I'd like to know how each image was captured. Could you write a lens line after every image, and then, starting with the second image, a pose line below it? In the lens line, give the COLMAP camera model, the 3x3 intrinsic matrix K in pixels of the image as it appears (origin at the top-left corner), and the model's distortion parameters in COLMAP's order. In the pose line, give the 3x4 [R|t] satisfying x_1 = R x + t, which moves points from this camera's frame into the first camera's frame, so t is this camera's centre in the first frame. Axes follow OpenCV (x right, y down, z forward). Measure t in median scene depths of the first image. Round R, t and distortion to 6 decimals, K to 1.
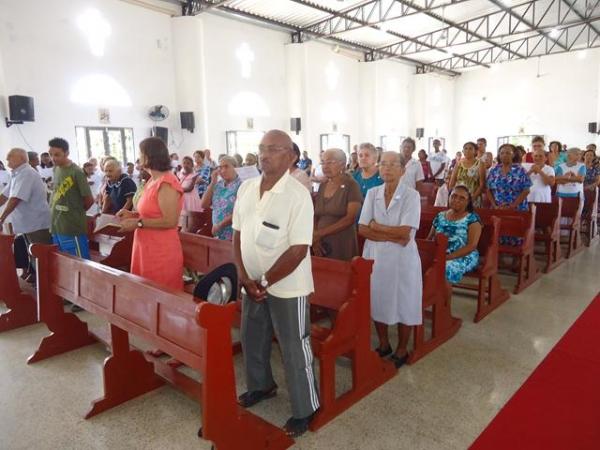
lens RADIAL K [[448.9, 0, 300.0], [0, 448.9, 225.0], [0, 0, 1]] dist [0.005855, 0.002665]
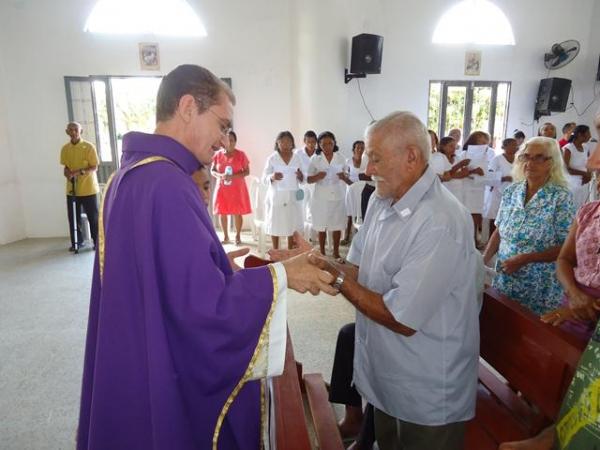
lens RADIAL K [[448.9, 0, 300.0], [0, 448.9, 225.0], [0, 0, 1]] dist [0.005855, 0.002665]
pose [[0.799368, 0.149177, -0.582029, -0.157234], [-0.108542, 0.988604, 0.104310, -0.037187], [0.590957, -0.020208, 0.806450, 0.229550]]
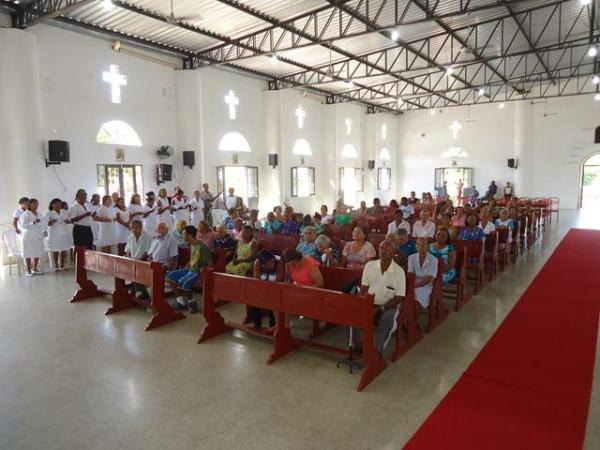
lens RADIAL K [[445.7, 0, 300.0], [0, 445.7, 225.0], [0, 0, 1]] dist [-0.000317, -0.000350]
pose [[0.990878, -0.002512, 0.134738, -0.094044], [0.008050, 0.999144, -0.040571, -0.009365], [-0.134520, 0.041286, 0.990050, -0.131785]]
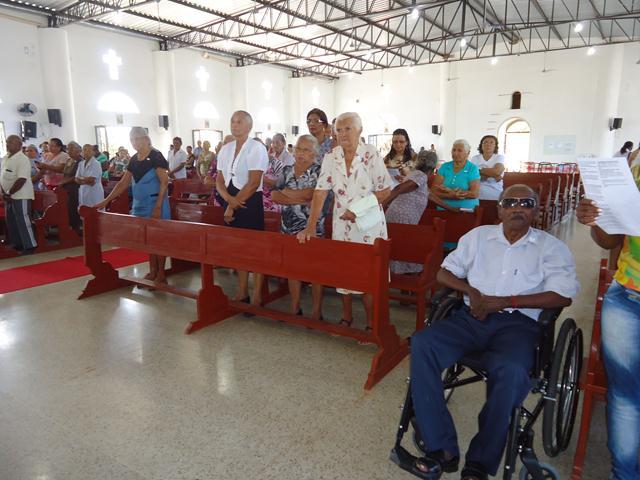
lens RADIAL K [[478.8, 0, 320.0], [0, 478.8, 240.0], [0, 0, 1]] dist [0.005855, 0.002665]
pose [[0.986856, -0.012870, 0.161088, 0.183996], [0.007785, 0.999453, 0.032157, 0.047531], [-0.161413, -0.030480, 0.986416, -0.300284]]
